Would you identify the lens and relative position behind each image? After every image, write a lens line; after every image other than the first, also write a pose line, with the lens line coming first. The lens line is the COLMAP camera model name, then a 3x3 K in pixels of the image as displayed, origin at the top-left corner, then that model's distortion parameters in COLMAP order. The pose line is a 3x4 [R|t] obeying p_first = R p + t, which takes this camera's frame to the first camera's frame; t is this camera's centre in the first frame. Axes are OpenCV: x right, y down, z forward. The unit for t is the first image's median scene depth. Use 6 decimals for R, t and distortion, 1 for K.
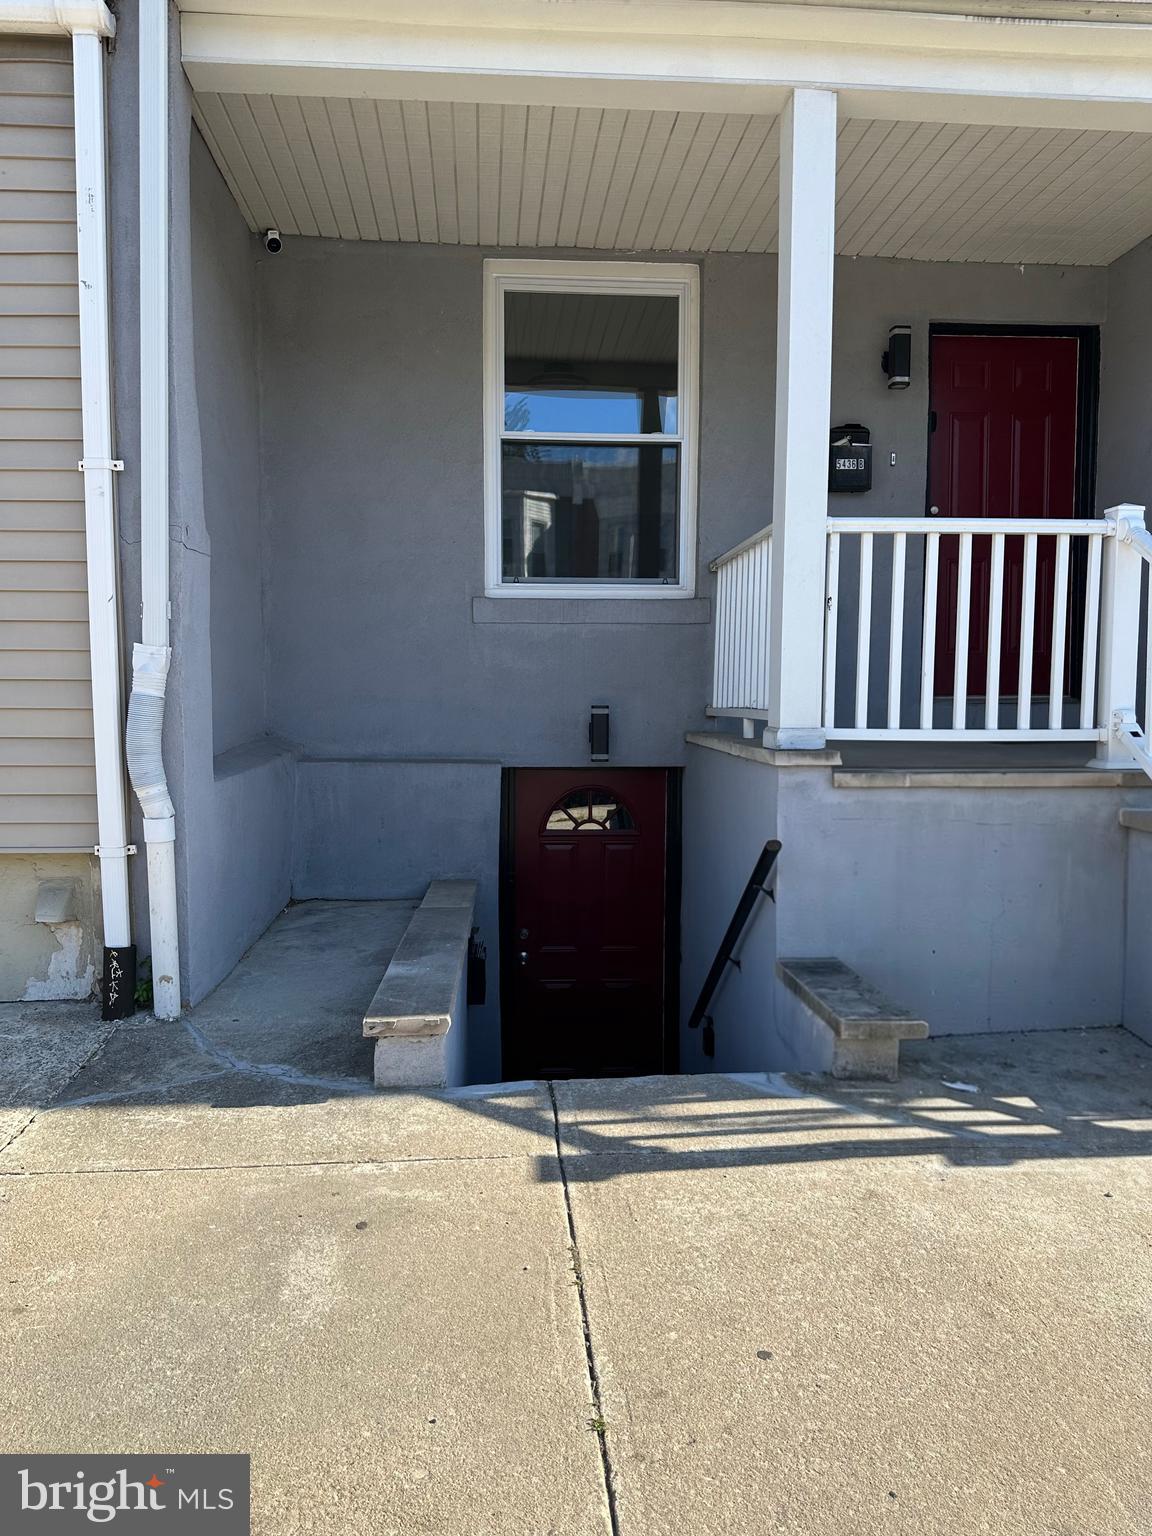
lens RADIAL K [[1054.4, 0, 577.8], [0, 1054.4, 760.4], [0, 0, 1]] dist [0.132804, -0.184622]
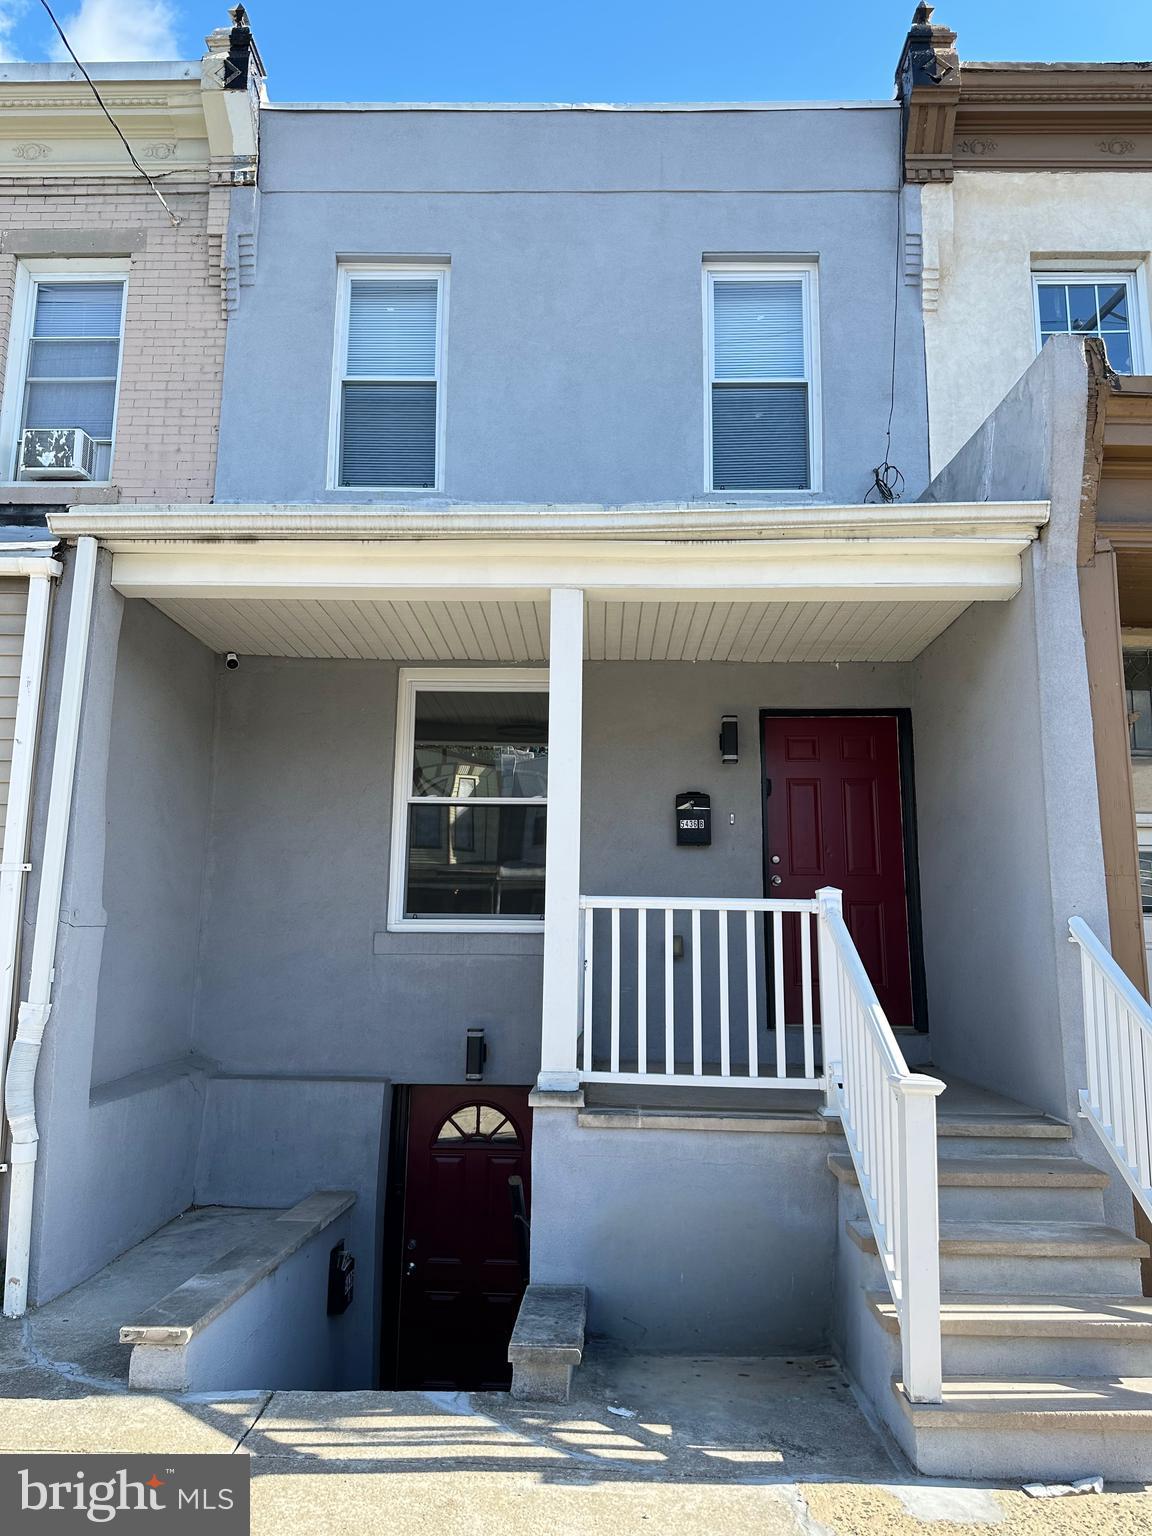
lens RADIAL K [[1065.9, 0, 577.8], [0, 1065.9, 786.8], [0, 0, 1]] dist [0.085323, -0.090786]
pose [[0.994174, -0.005440, -0.107652, 0.378624], [-0.018428, 0.975443, -0.219478, -0.082636], [0.106203, 0.220183, 0.969660, -0.245360]]
